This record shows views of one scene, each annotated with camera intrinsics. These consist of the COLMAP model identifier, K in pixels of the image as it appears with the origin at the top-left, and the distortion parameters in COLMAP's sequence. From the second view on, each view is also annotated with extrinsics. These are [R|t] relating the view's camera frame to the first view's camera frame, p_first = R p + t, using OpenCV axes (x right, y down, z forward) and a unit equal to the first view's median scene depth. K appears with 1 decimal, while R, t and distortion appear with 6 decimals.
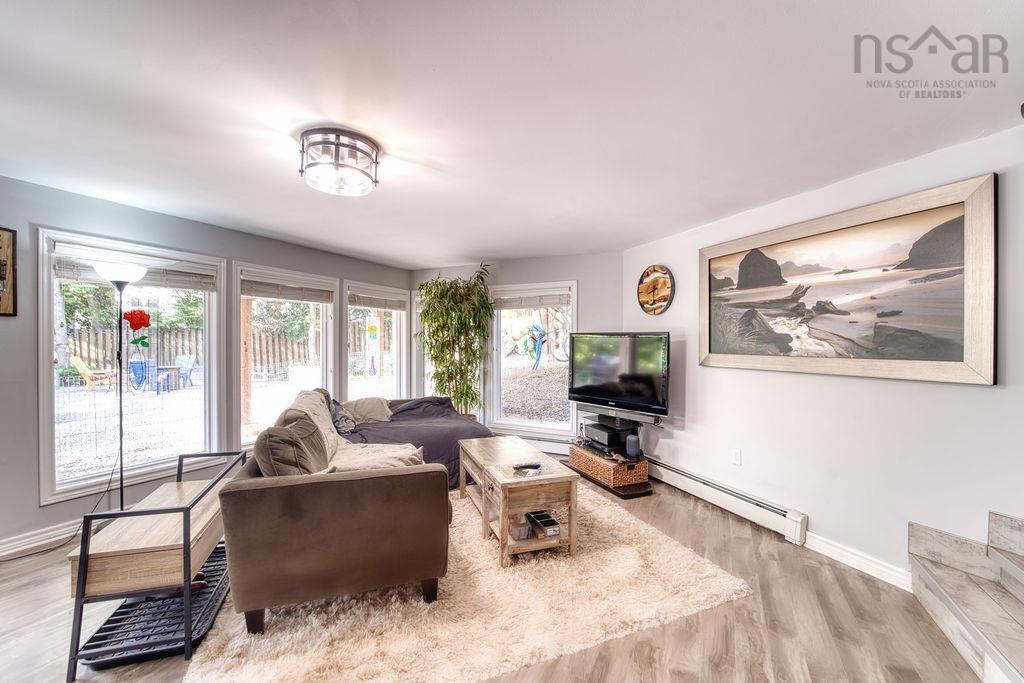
lens RADIAL K [[409.6, 0, 512.4], [0, 409.6, 343.7], [0, 0, 1]] dist [0.000629, 0.000097]
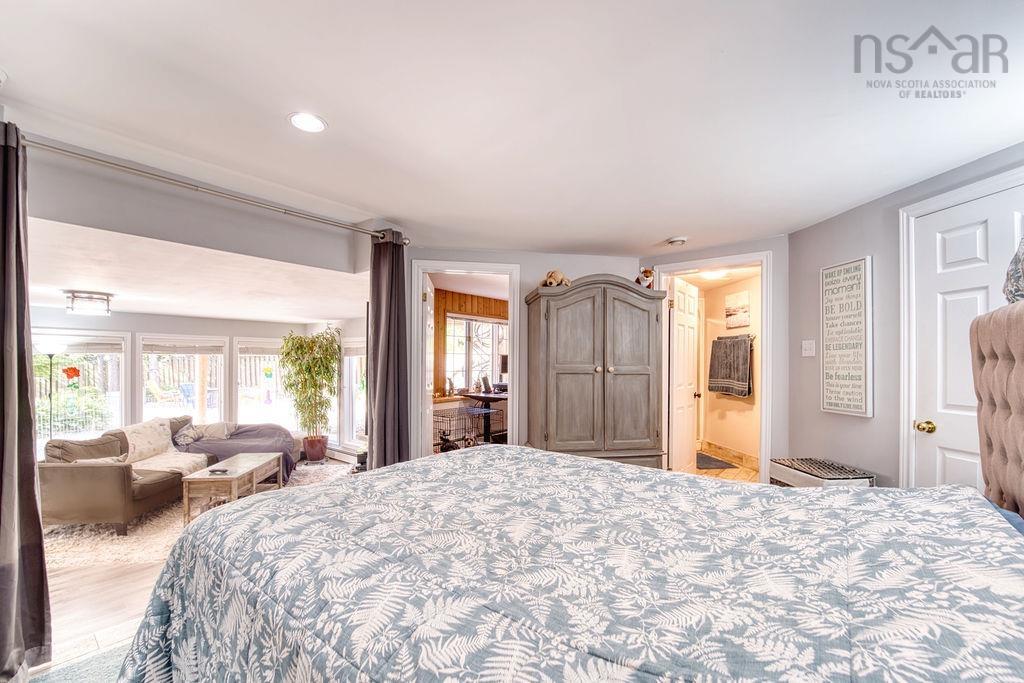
lens RADIAL K [[409.6, 0, 511.4], [0, 409.6, 360.3], [0, 0, 1]] dist [0.000629, 0.000097]
pose [[0.976421, -0.000644, -0.215873, 1.035499], [0.000220, 0.999998, -0.001987, -0.089163], [0.215874, 0.001893, 0.976419, -0.224555]]
